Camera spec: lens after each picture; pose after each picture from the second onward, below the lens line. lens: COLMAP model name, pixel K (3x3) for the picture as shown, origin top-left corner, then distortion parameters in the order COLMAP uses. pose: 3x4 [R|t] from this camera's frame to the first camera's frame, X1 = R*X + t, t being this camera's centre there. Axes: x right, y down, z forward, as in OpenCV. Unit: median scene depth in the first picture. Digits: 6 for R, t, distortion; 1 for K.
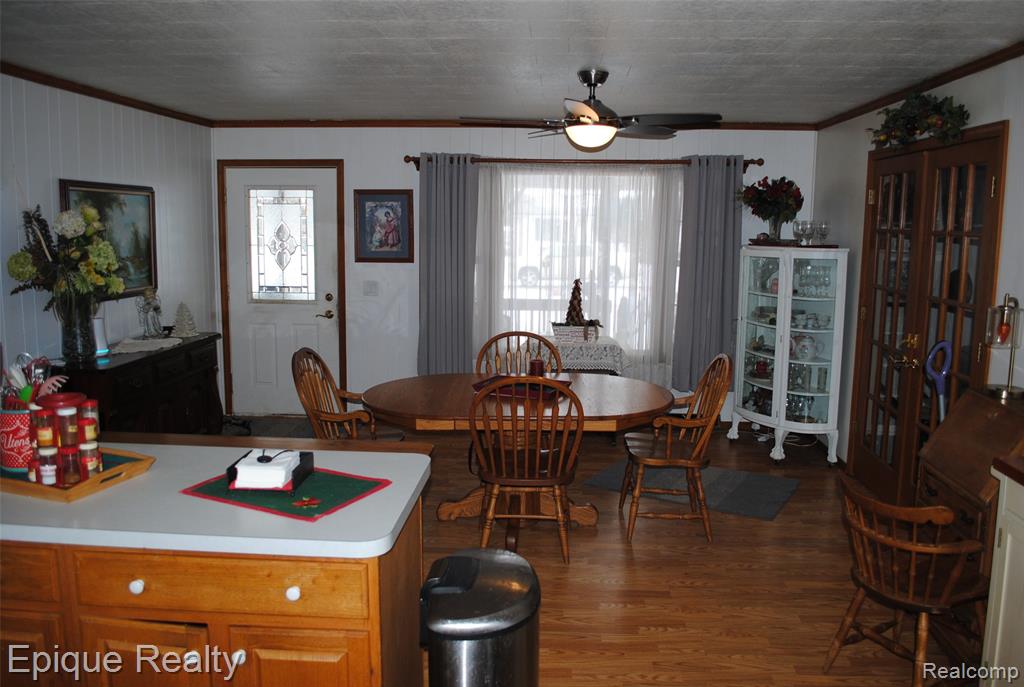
lens RADIAL K [[816.5, 0, 519.9], [0, 816.5, 340.5], [0, 0, 1]] dist [-0.075420, 0.002769]
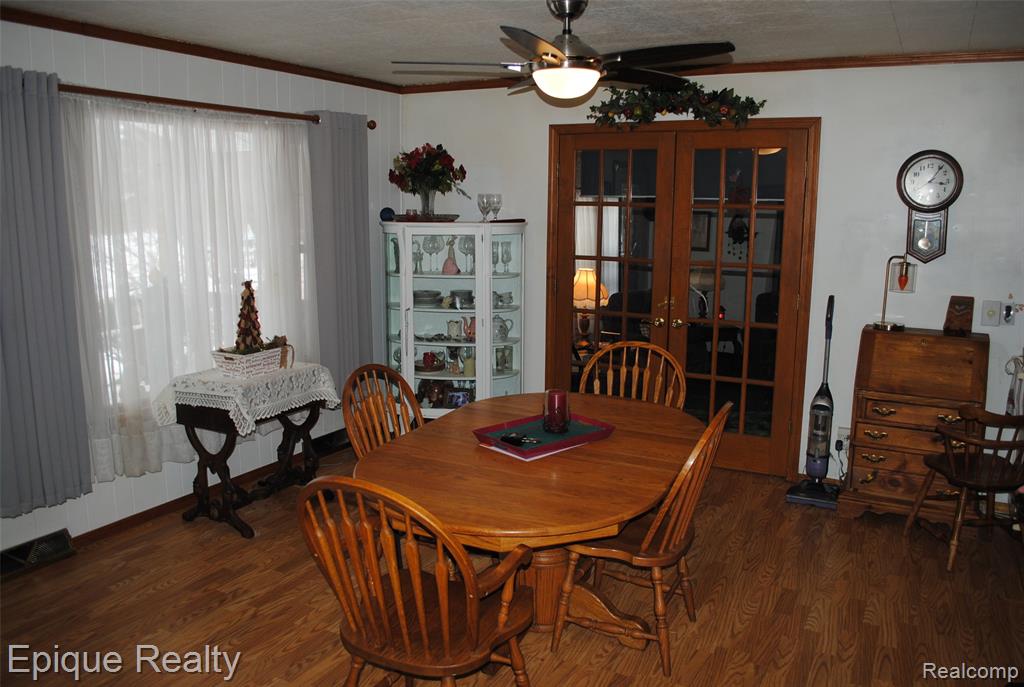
lens RADIAL K [[815.4, 0, 512.3], [0, 815.4, 363.6], [0, 0, 1]] dist [-0.105133, 0.000526]
pose [[0.416549, -0.178198, 0.891478, -0.640679], [0.125572, 0.982480, 0.137714, -0.104072], [-0.900399, 0.054580, 0.431627, 0.744602]]
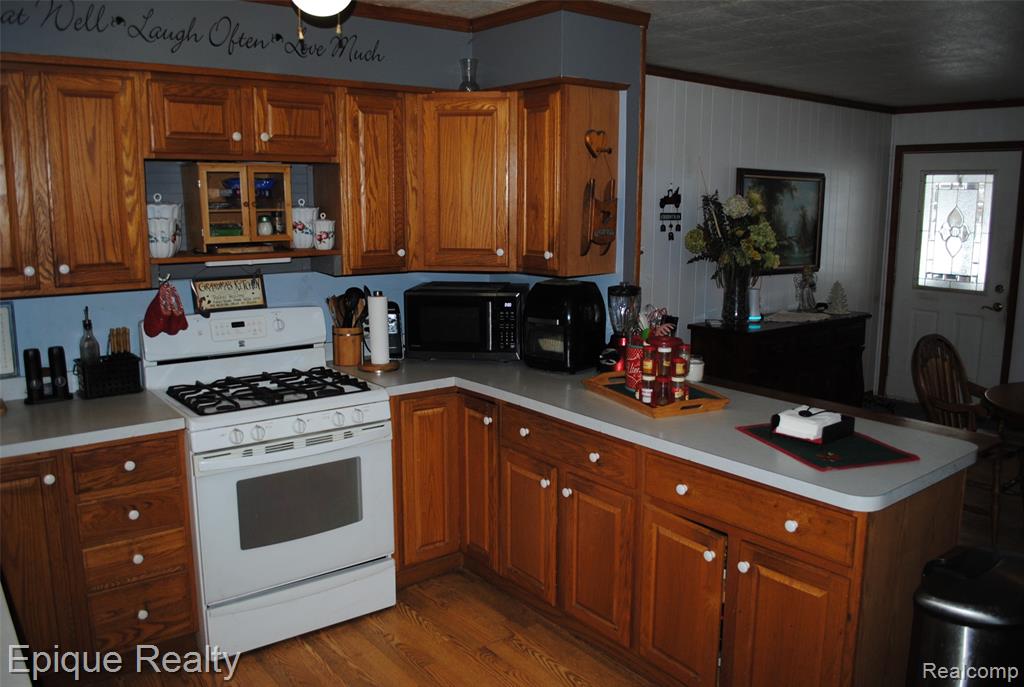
lens RADIAL K [[816.5, 0, 519.9], [0, 816.5, 340.5], [0, 0, 1]] dist [-0.075420, 0.002769]
pose [[0.664955, 0.115850, -0.737844, 0.119890], [-0.102849, 0.992689, 0.063175, 0.006932], [0.739768, 0.033877, 0.672008, -0.032108]]
